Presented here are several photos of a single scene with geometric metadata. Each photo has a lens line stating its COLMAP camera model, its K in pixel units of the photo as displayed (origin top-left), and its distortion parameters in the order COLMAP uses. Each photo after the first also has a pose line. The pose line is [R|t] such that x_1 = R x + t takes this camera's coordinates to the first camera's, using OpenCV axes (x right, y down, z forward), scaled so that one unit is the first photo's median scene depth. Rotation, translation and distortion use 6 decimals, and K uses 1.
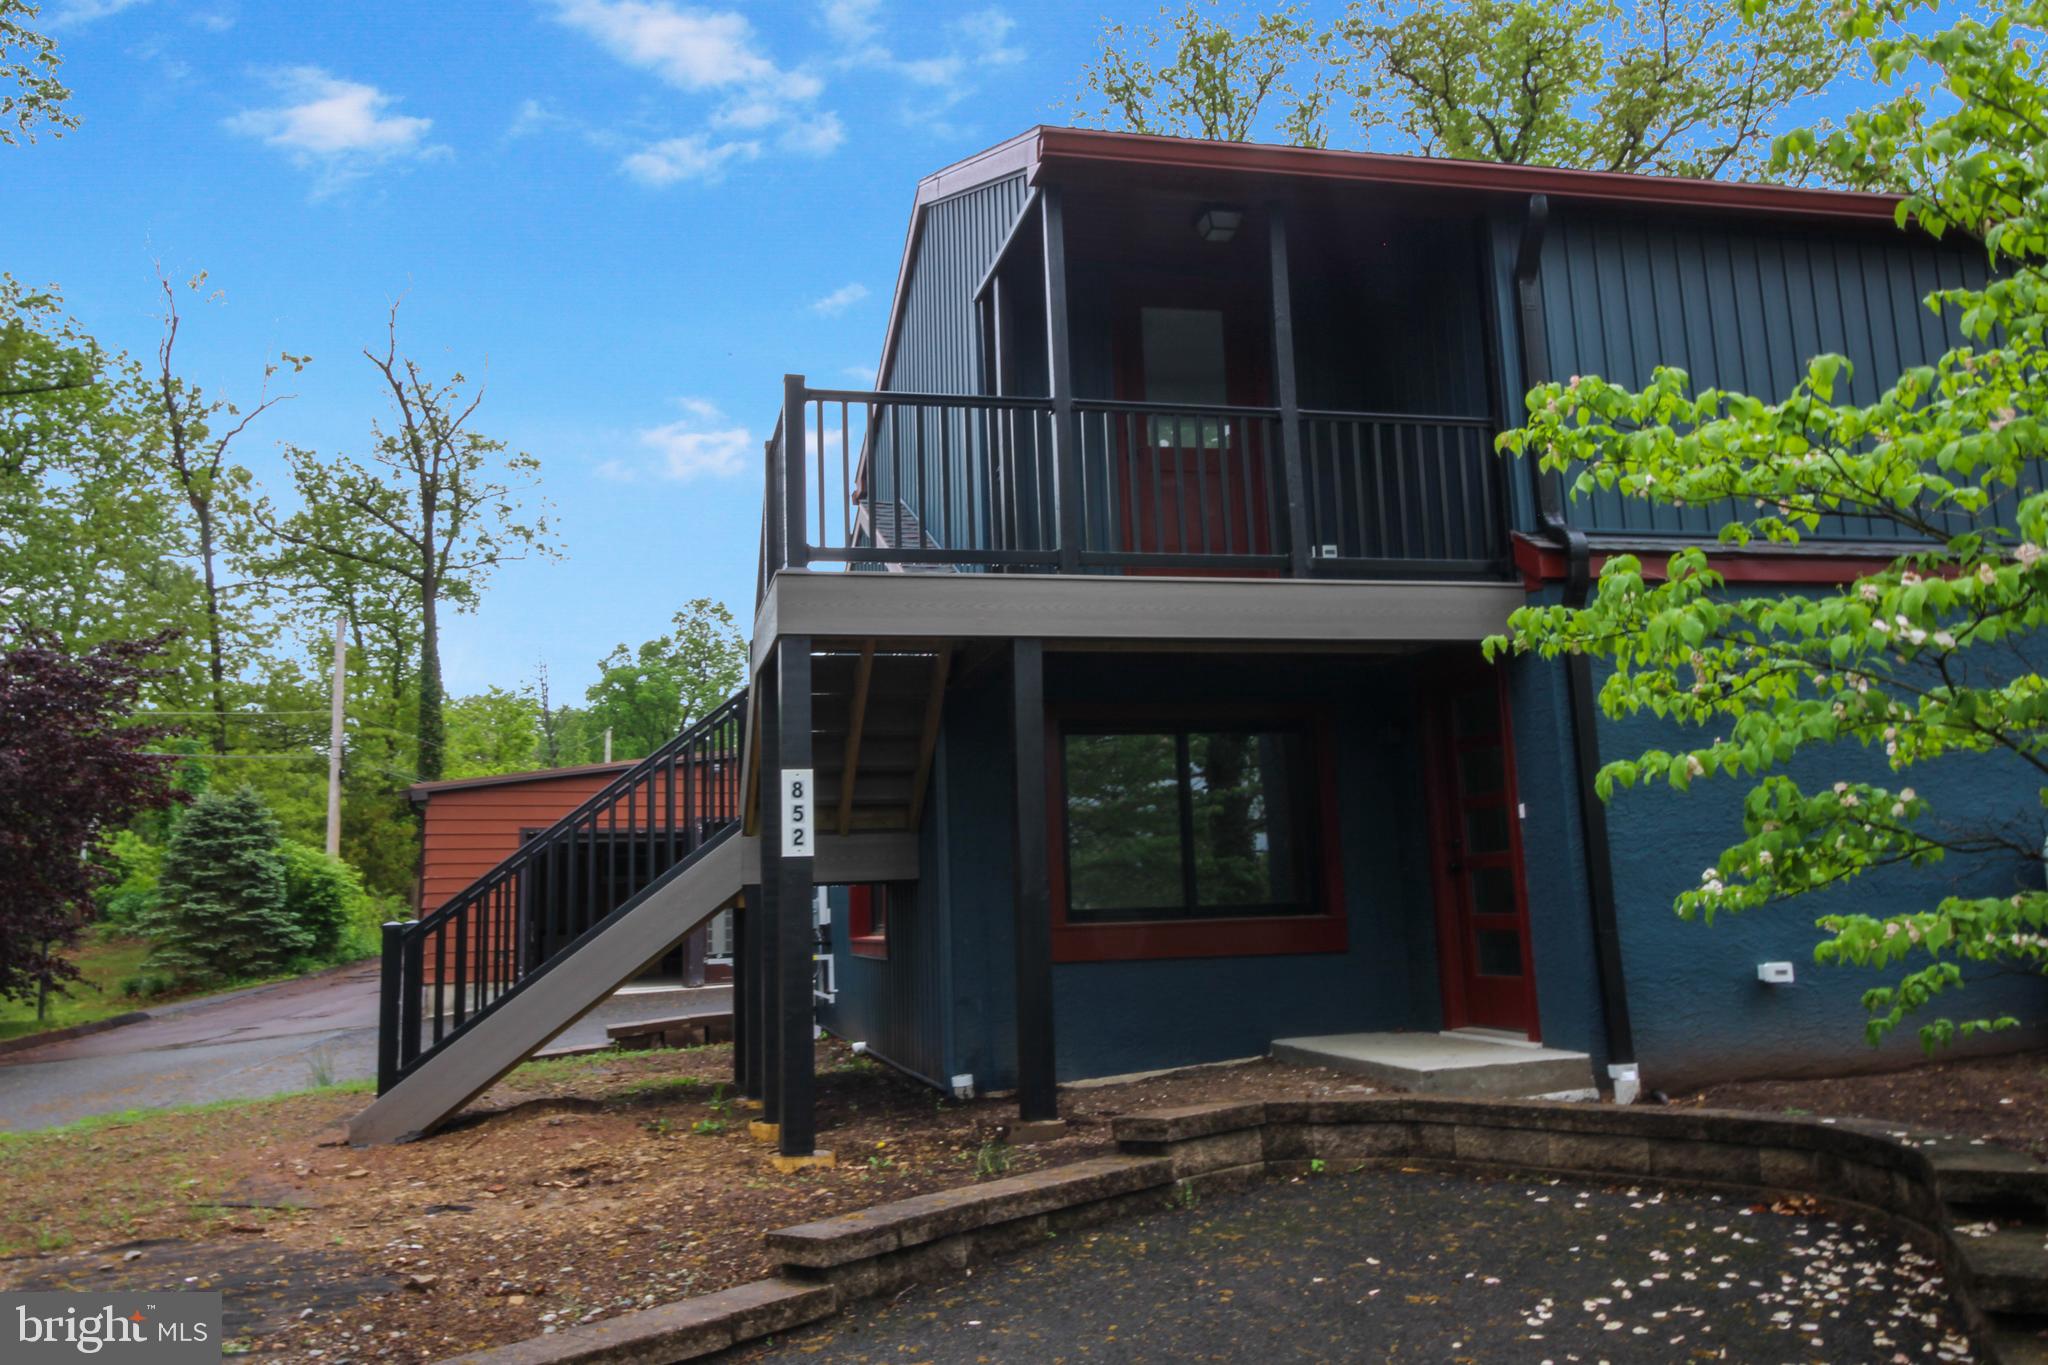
lens RADIAL K [[1652.0, 0, 1022.7], [0, 1652.0, 681.1], [0, 0, 1]] dist [-0.002085, -0.001644]
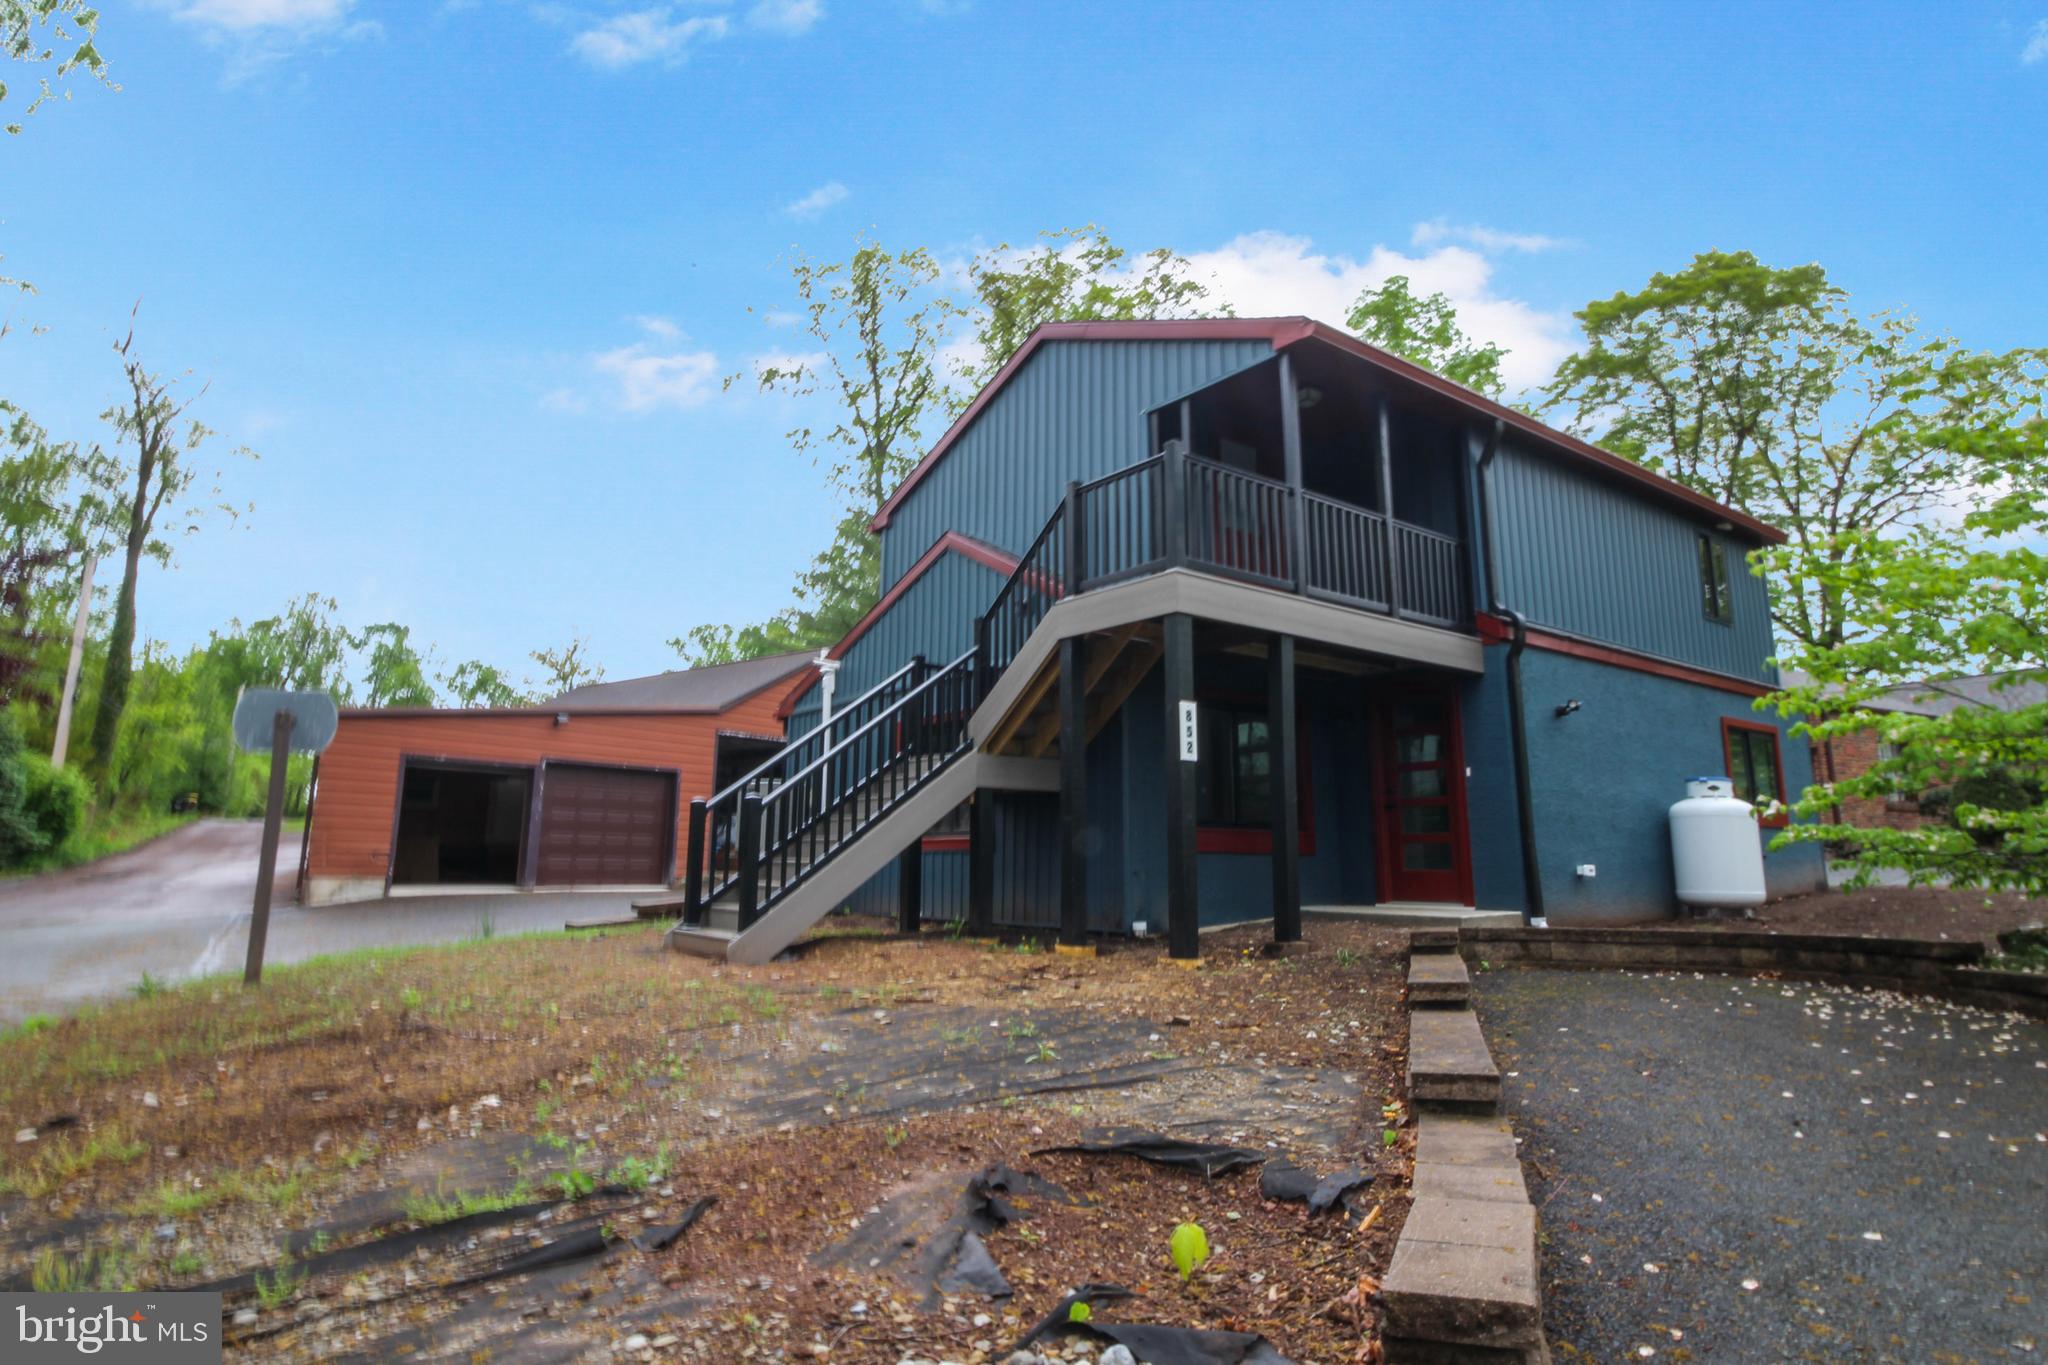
lens RADIAL K [[1133.5, 0, 1027.1], [0, 1133.5, 676.1], [0, 0, 1]] dist [0.002097, 0.000728]
pose [[0.897775, 0.113813, 0.425495, -0.667892], [-0.098614, 0.993454, -0.057662, 0.098365], [-0.429273, 0.009808, 0.903122, 0.132613]]
